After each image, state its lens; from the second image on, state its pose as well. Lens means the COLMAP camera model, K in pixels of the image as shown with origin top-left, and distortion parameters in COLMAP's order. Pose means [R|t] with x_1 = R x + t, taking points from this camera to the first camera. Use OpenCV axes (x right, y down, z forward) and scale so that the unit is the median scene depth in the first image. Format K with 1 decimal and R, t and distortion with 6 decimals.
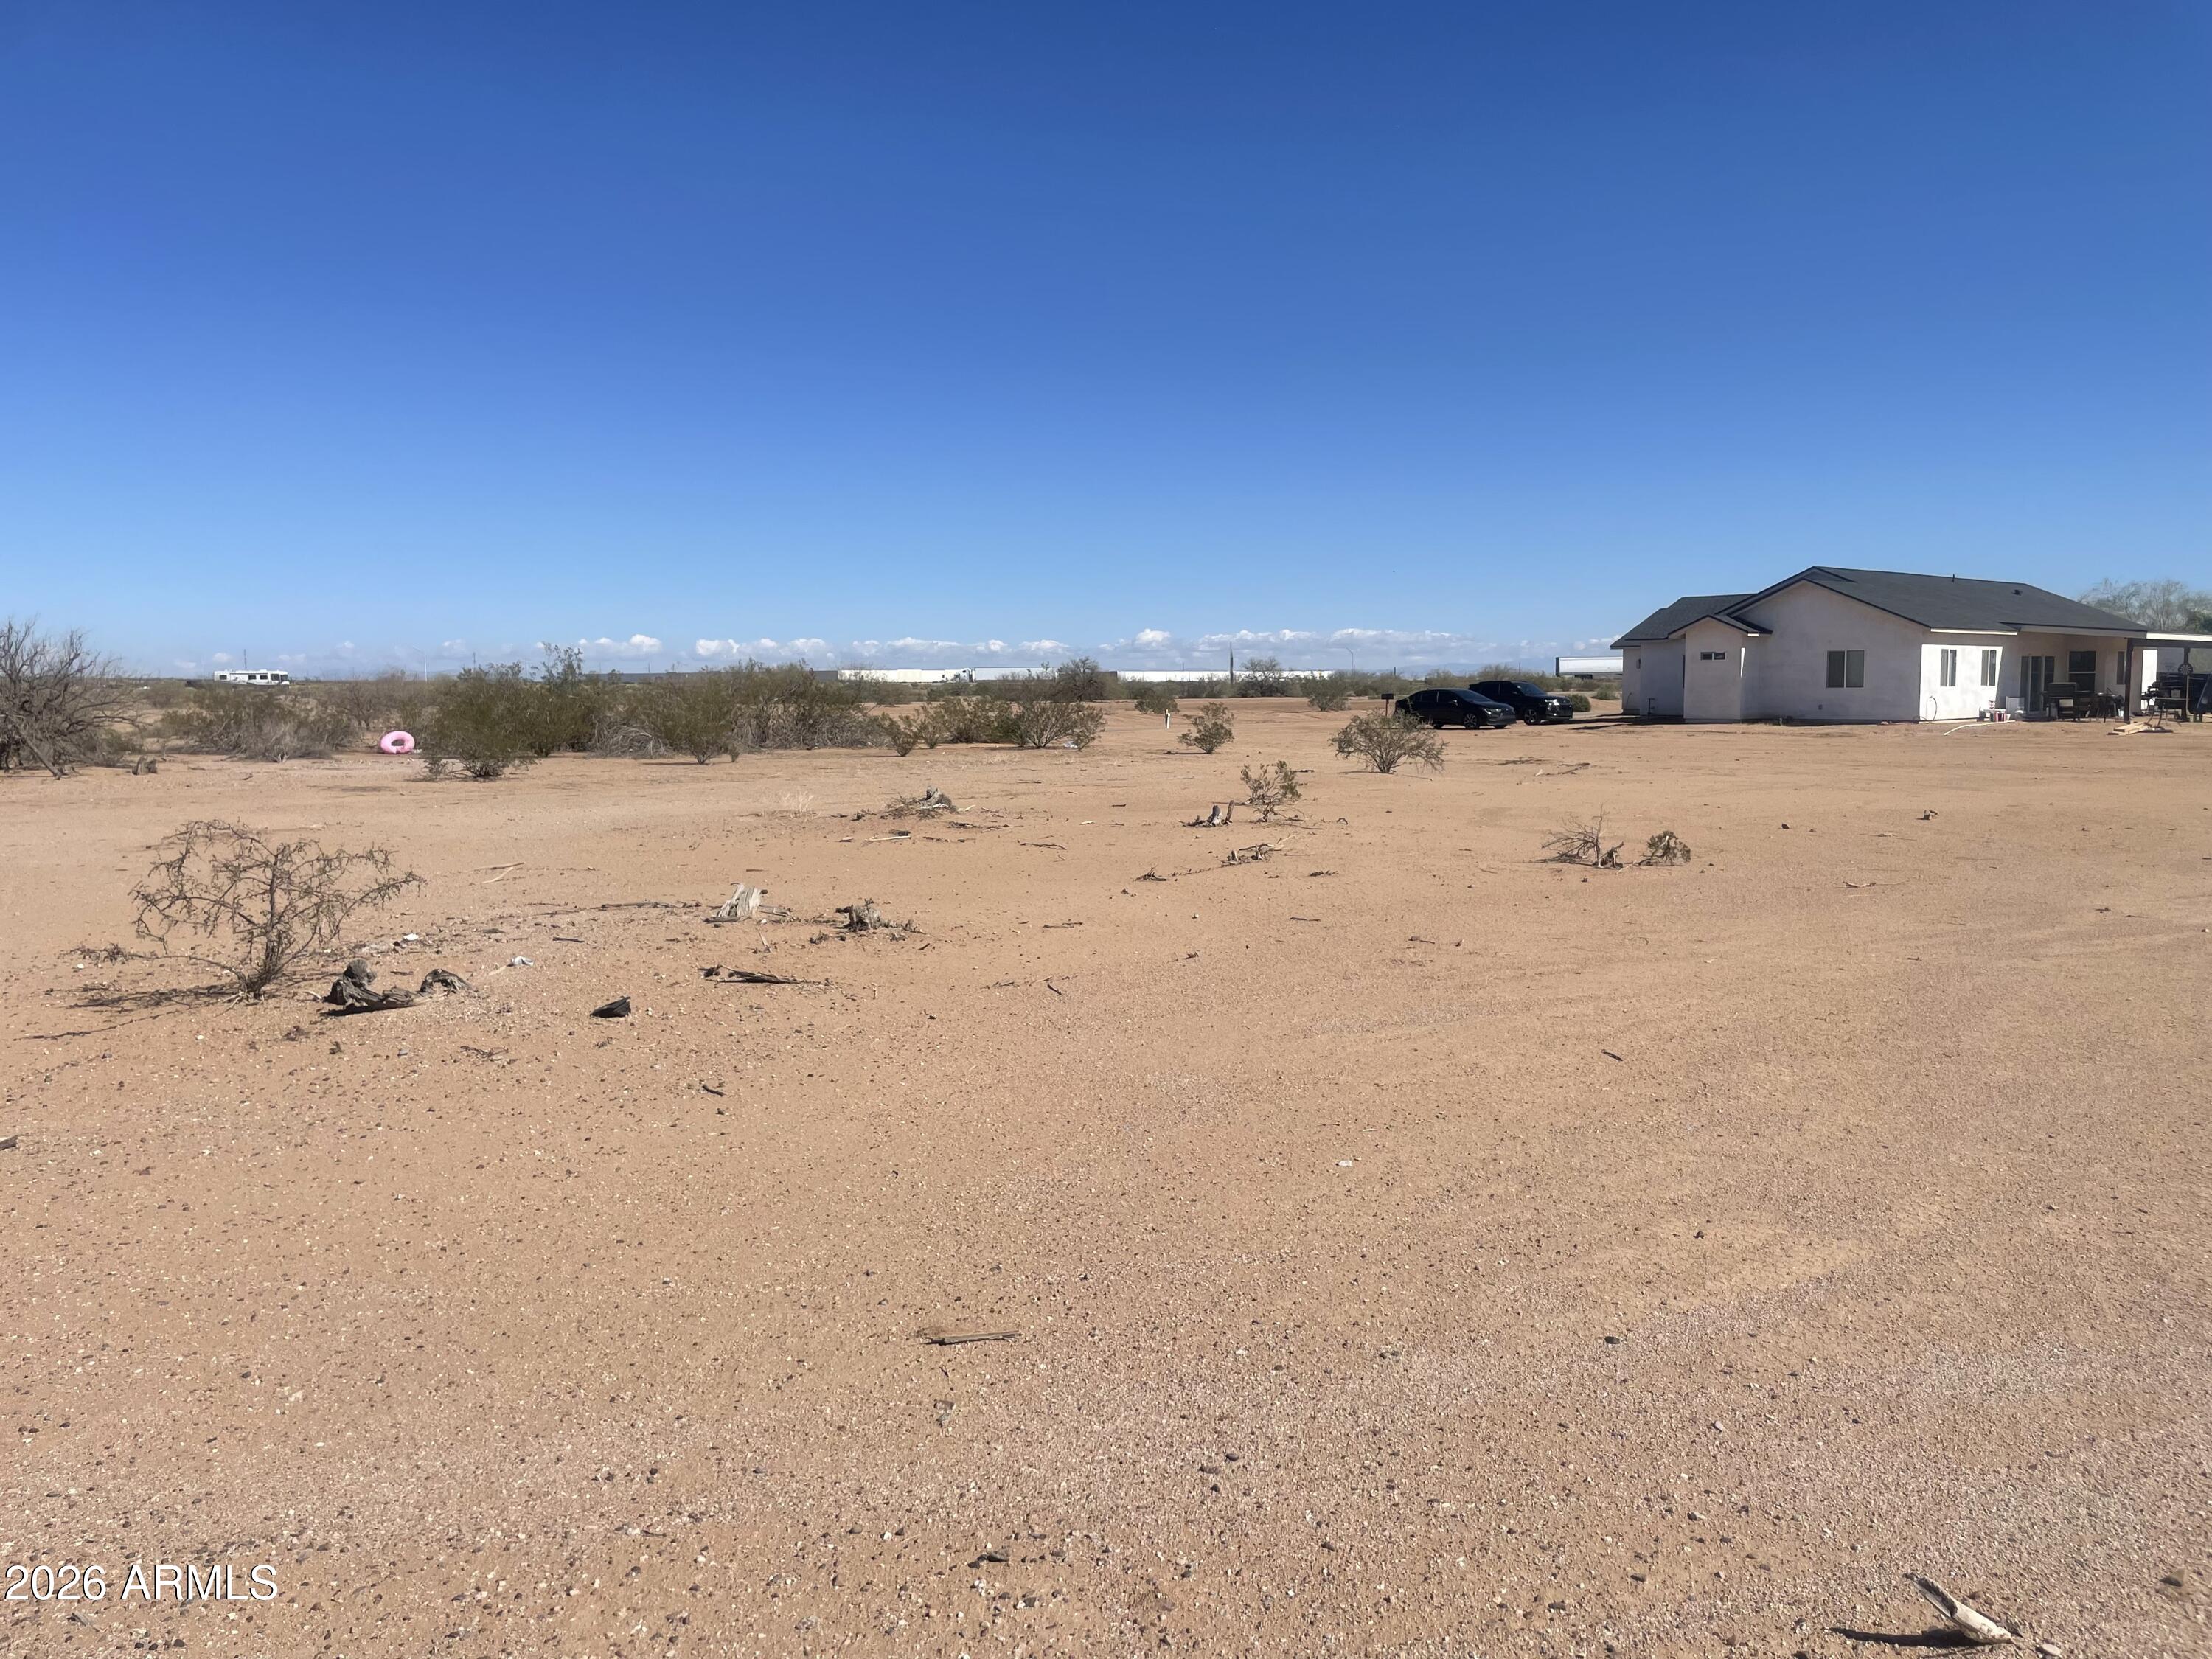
lens RADIAL K [[1678.1, 0, 1105.4], [0, 1678.1, 829.2], [0, 0, 1]] dist [0.084548, -0.115192]
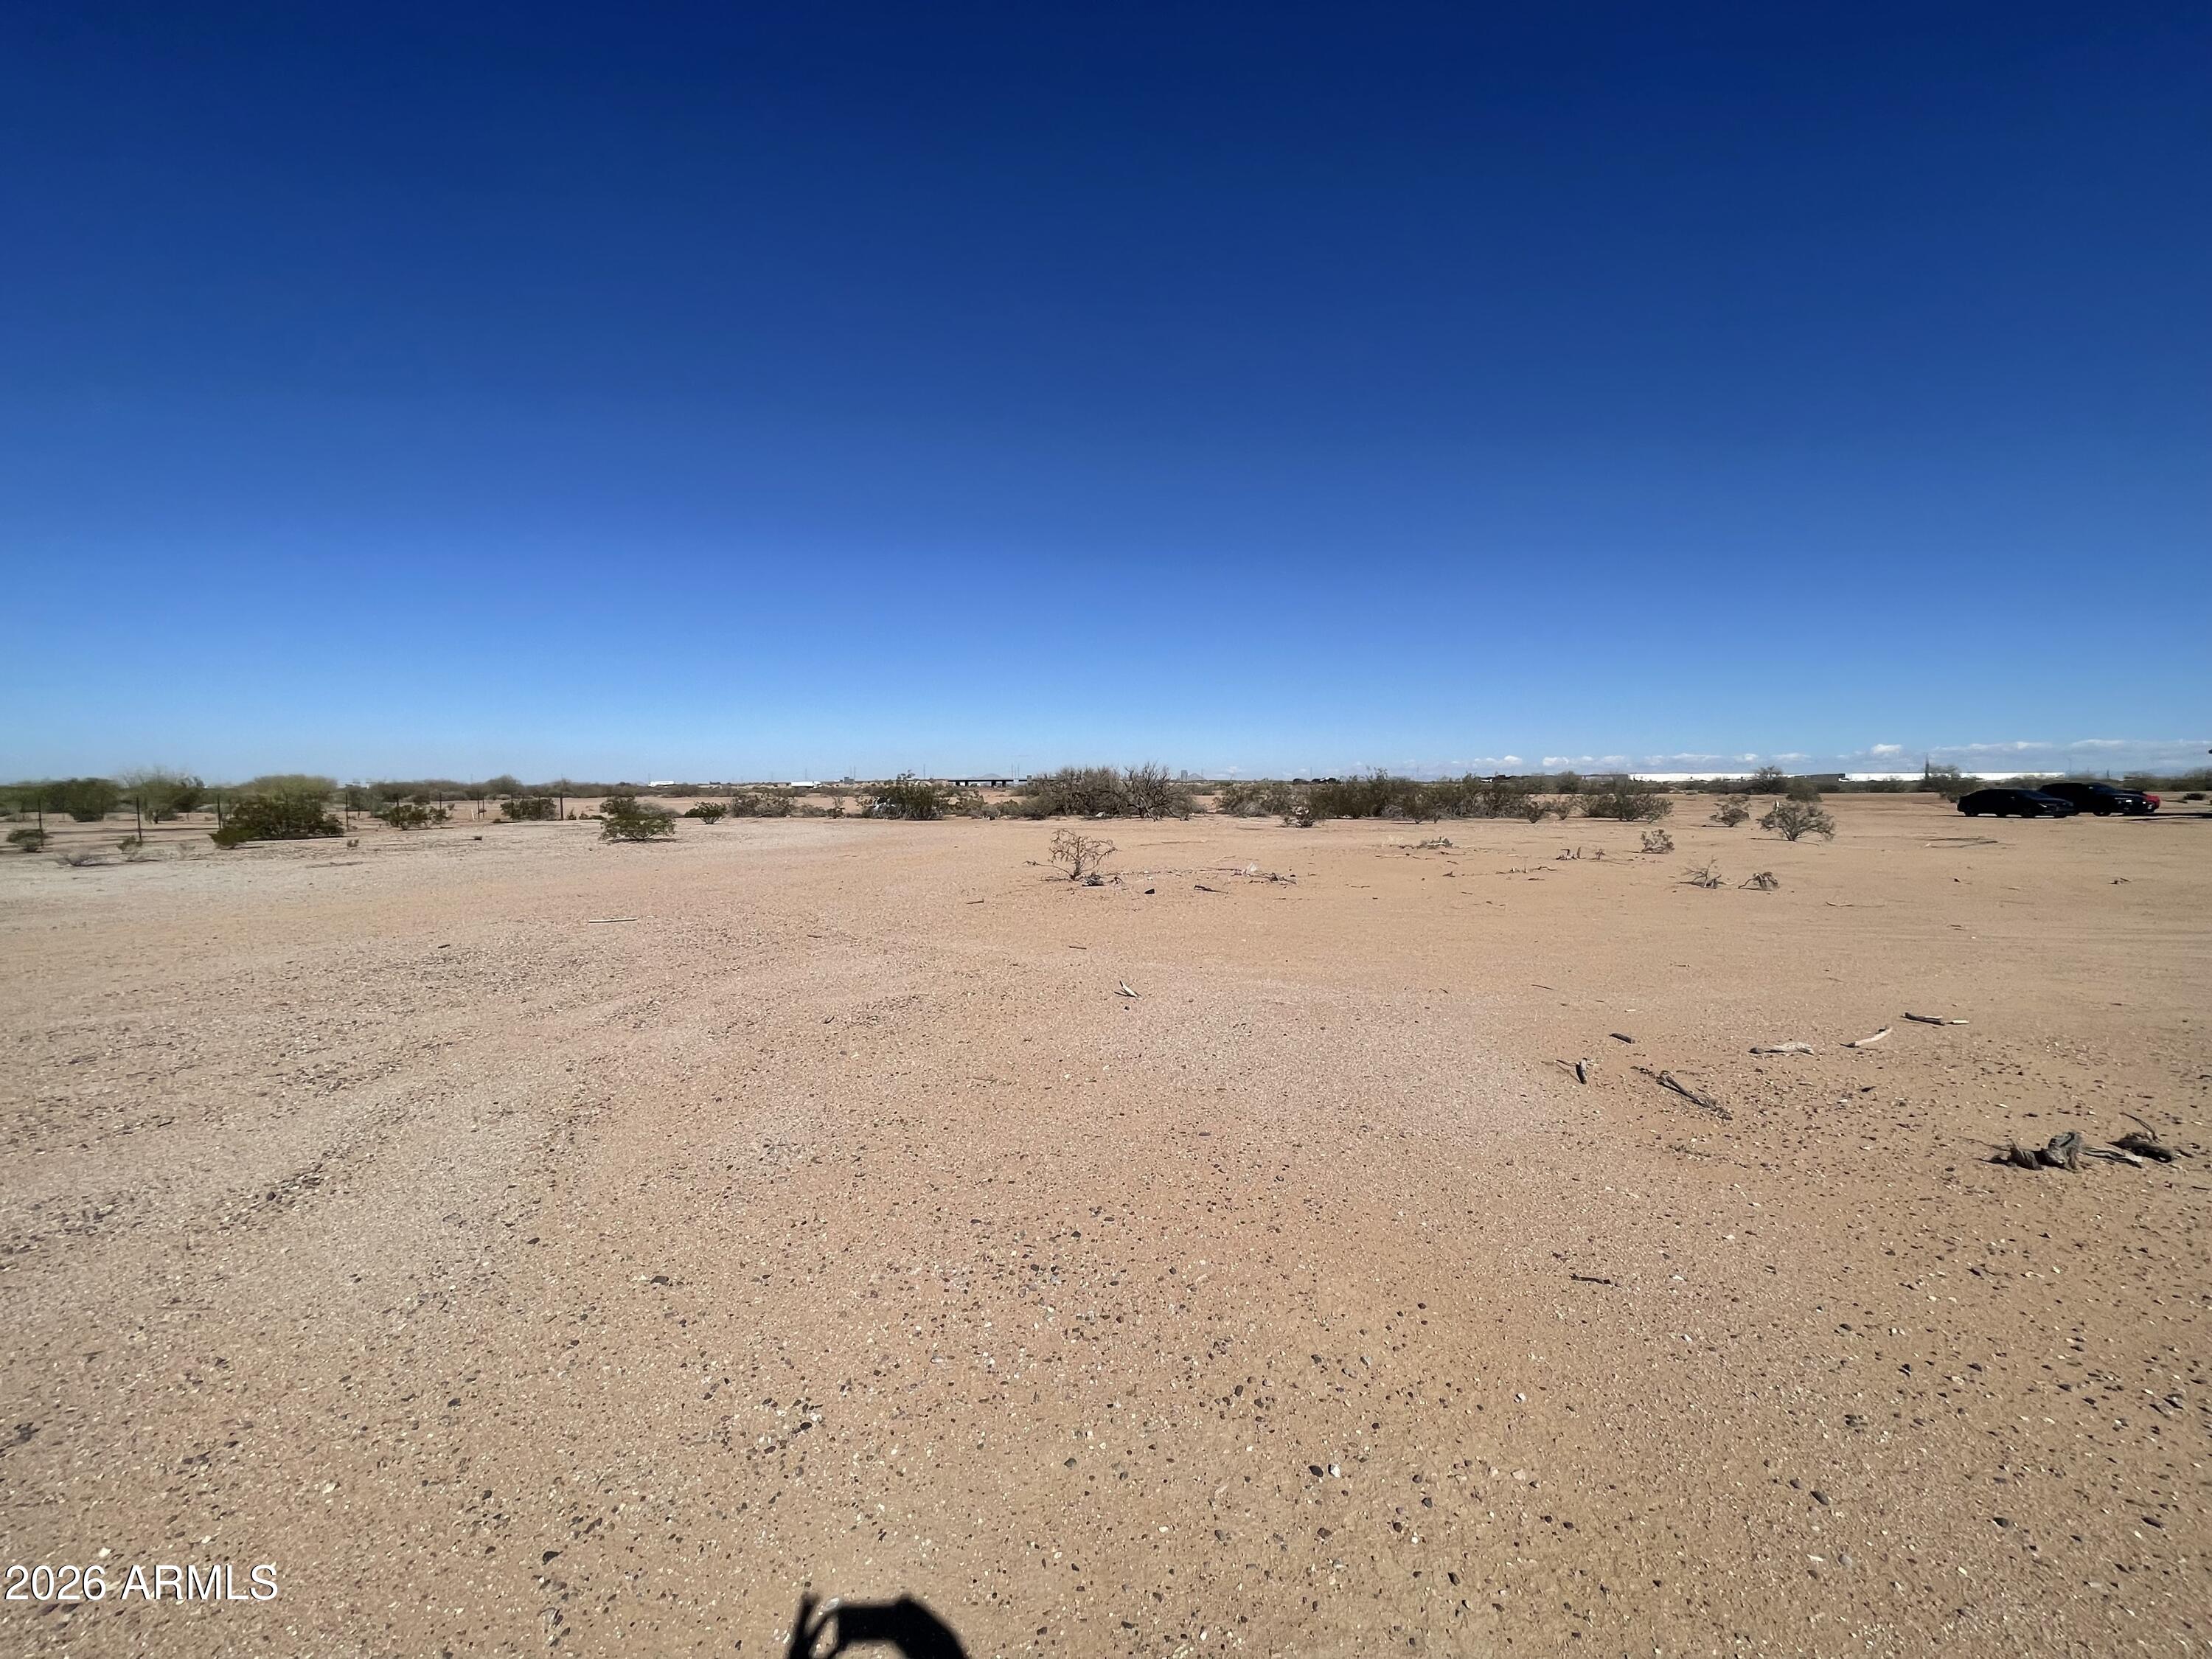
lens RADIAL K [[887.8, 0, 1096.6], [0, 887.8, 843.2], [0, 0, 1]] dist [-0.000157, -0.000709]
pose [[0.764792, 0.044894, -0.642712, 0.138116], [-0.055847, 0.998434, 0.003286, 0.002857], [0.641853, 0.033380, 0.766101, -0.070528]]
